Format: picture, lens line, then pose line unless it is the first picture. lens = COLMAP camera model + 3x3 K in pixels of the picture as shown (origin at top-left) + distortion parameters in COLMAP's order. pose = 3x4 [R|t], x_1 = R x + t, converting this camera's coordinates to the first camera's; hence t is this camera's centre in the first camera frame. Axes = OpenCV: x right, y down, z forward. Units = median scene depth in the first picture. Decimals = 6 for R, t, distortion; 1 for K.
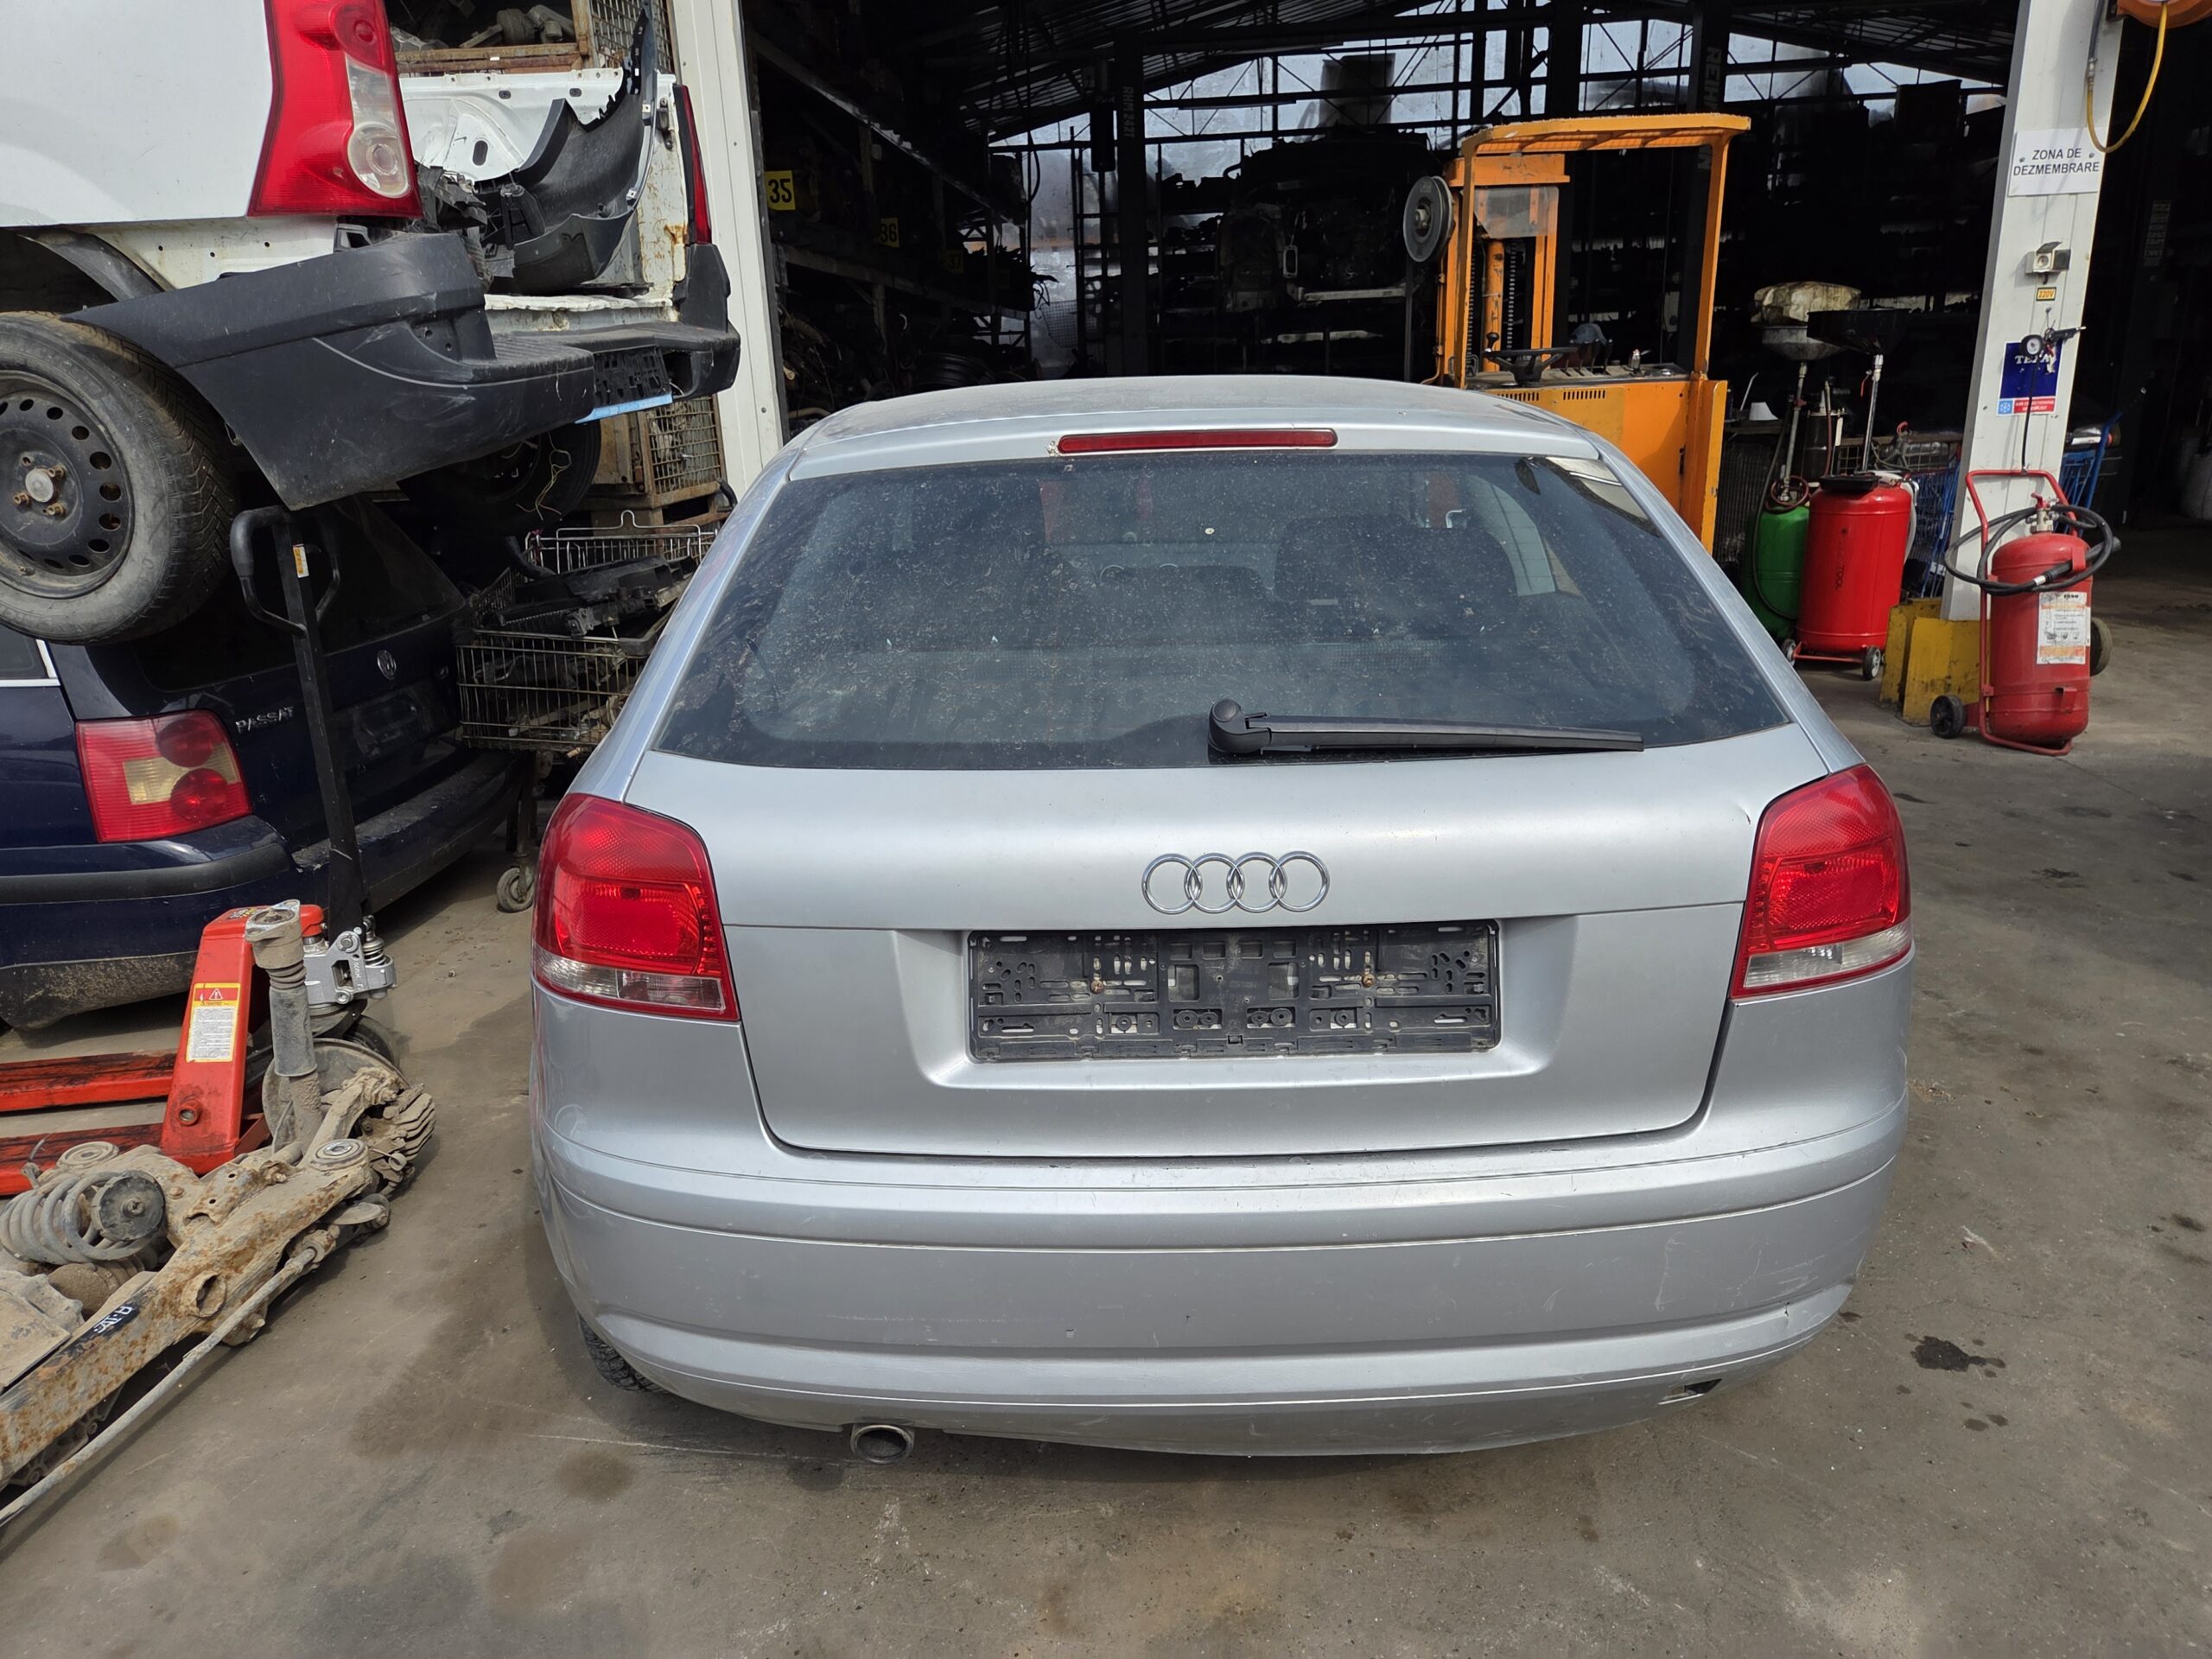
lens RADIAL K [[1479.8, 0, 1109.7], [0, 1479.8, 820.3], [0, 0, 1]] dist [-0.006731, 0.019190]
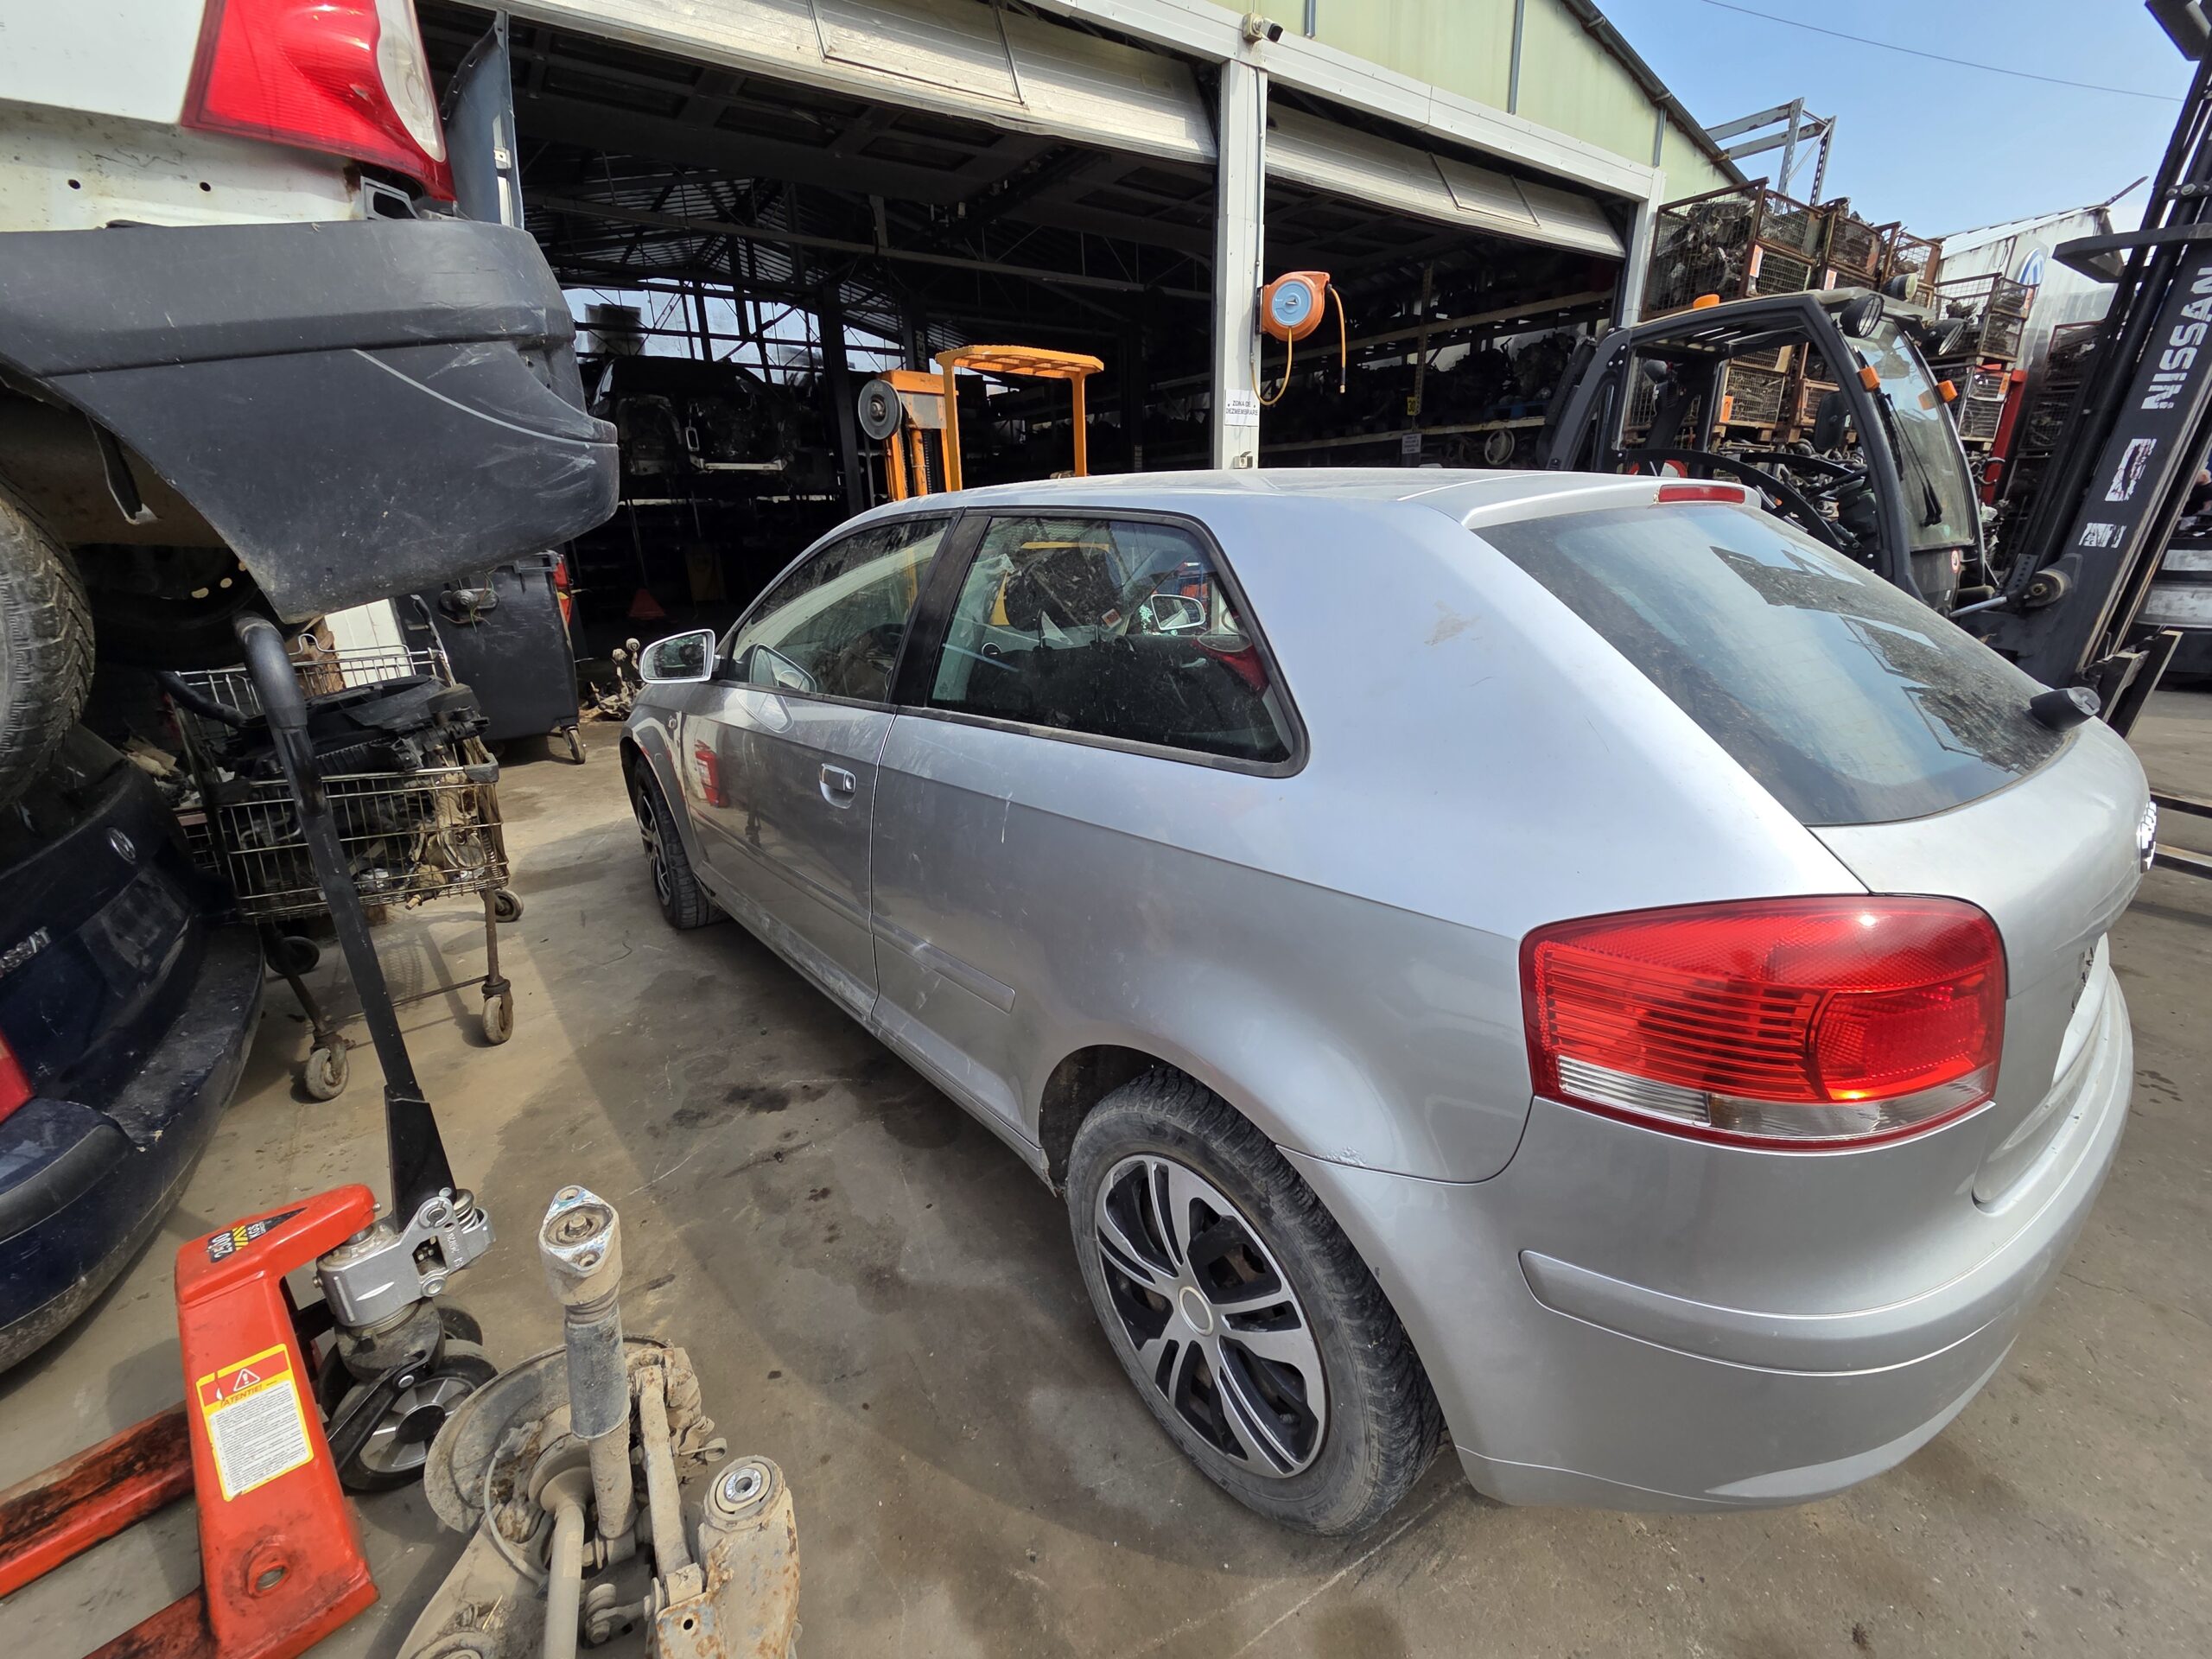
lens RADIAL K [[890.9, 0, 1106.0], [0, 890.9, 829.5], [0, 0, 1]] dist [0.000167, -0.002614]
pose [[0.776219, -0.185519, 0.602550, -0.505242], [0.171816, 0.981798, 0.080949, -0.086453], [-0.606600, 0.040693, 0.793965, 0.455312]]
